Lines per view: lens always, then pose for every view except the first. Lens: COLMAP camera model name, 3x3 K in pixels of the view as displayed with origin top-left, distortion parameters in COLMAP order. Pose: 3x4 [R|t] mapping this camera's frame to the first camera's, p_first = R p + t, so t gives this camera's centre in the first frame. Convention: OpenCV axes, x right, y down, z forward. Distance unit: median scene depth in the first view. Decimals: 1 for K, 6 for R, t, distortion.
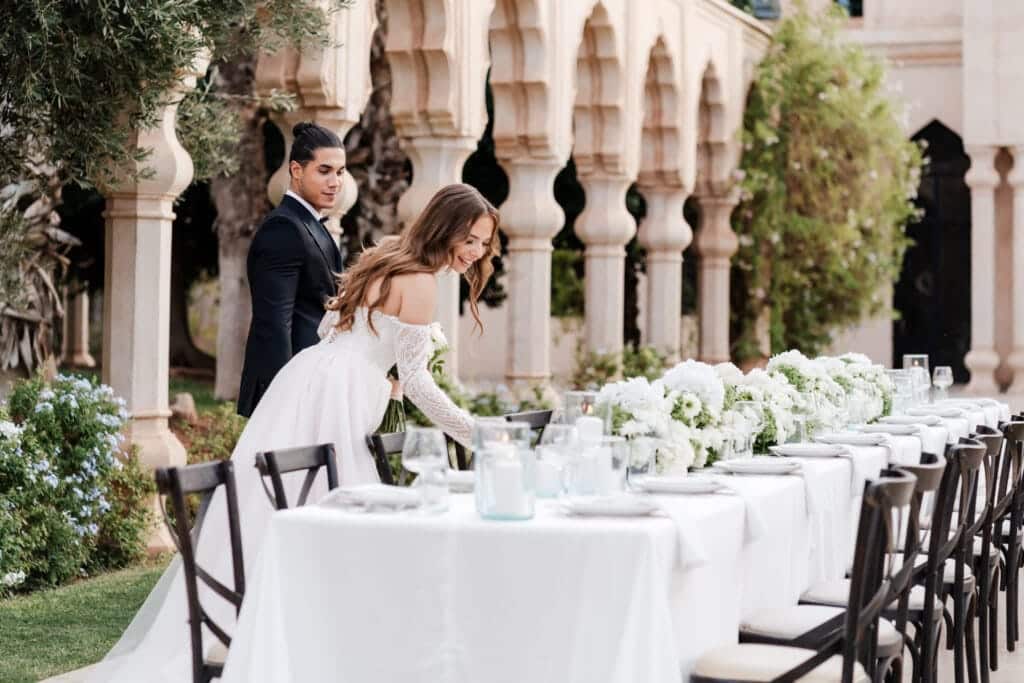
lens RADIAL K [[2510.4, 0, 513.0], [0, 2510.4, 344.8], [0, 0, 1]] dist [0.022432, 0.000000]
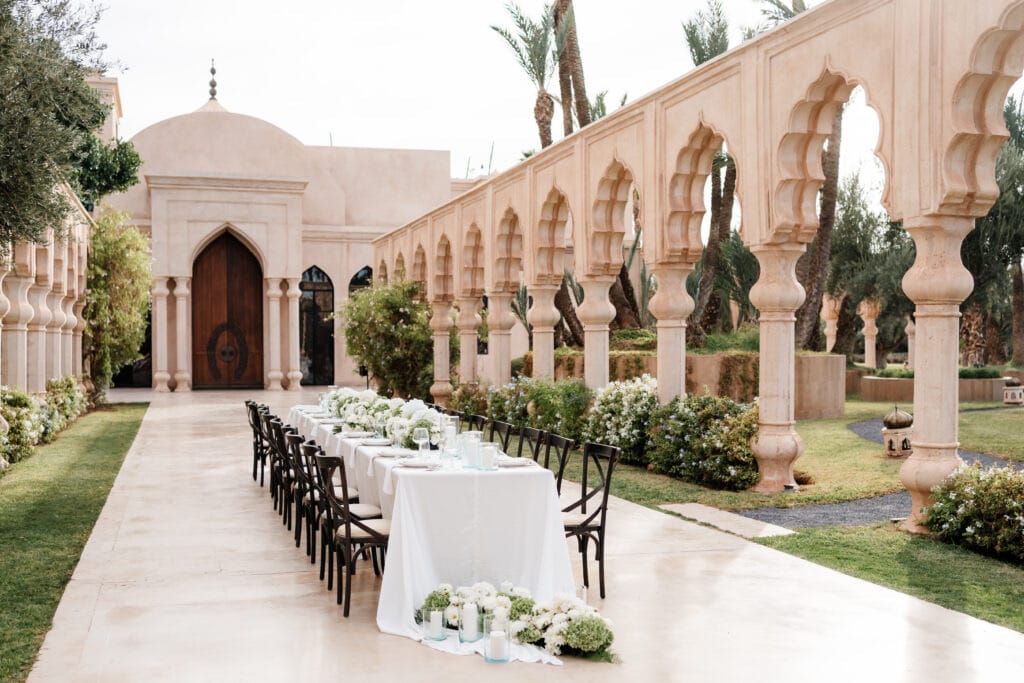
lens RADIAL K [[1160.1, 0, 531.1], [0, 1160.1, 371.9], [0, 0, 1]] dist [-0.001333, 0.000000]
pose [[0.843849, -0.011750, 0.536452, -0.115385], [0.007640, 0.999922, 0.009883, -0.007957], [-0.536526, -0.004241, 0.843873, -0.003113]]
